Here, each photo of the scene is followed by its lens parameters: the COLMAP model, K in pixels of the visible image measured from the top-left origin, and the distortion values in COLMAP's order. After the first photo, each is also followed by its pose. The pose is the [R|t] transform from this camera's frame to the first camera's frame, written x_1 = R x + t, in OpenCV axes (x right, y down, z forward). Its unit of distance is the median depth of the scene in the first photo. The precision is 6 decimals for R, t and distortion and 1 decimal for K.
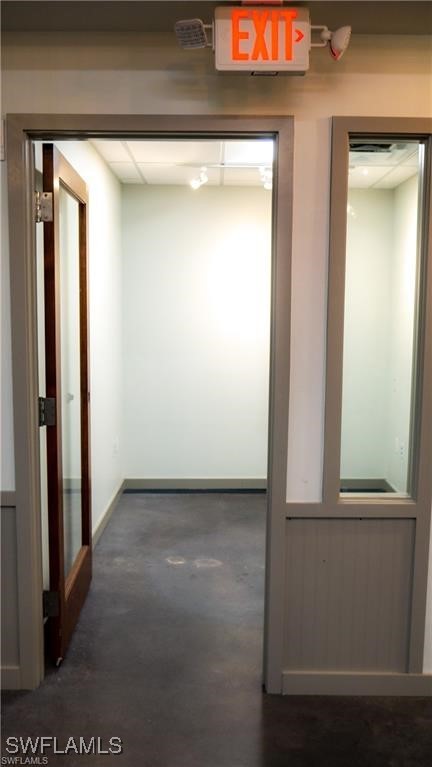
lens RADIAL K [[679.3, 0, 216.0], [0, 679.3, 383.5], [0, 0, 1]] dist [-0.016510, -0.015114]
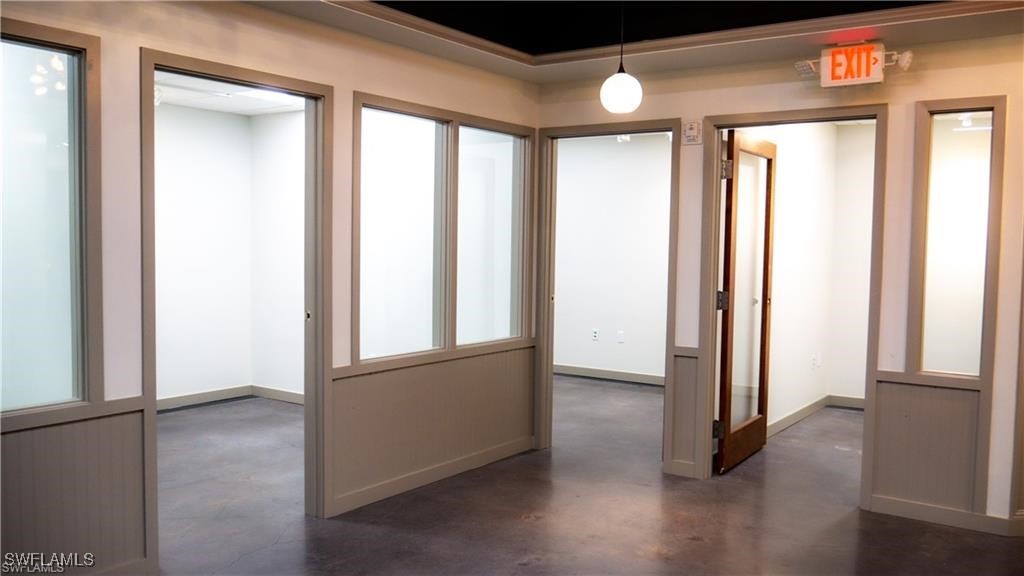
lens RADIAL K [[839.0, 0, 512.0], [0, 839.0, 288.0], [0, 0, 1]] dist [-0.033109, -0.004010]
pose [[0.817947, 0.034882, -0.574235, 0.489325], [-0.067862, 0.997042, -0.036097, 0.123922], [0.571277, 0.068494, 0.817894, -0.902197]]
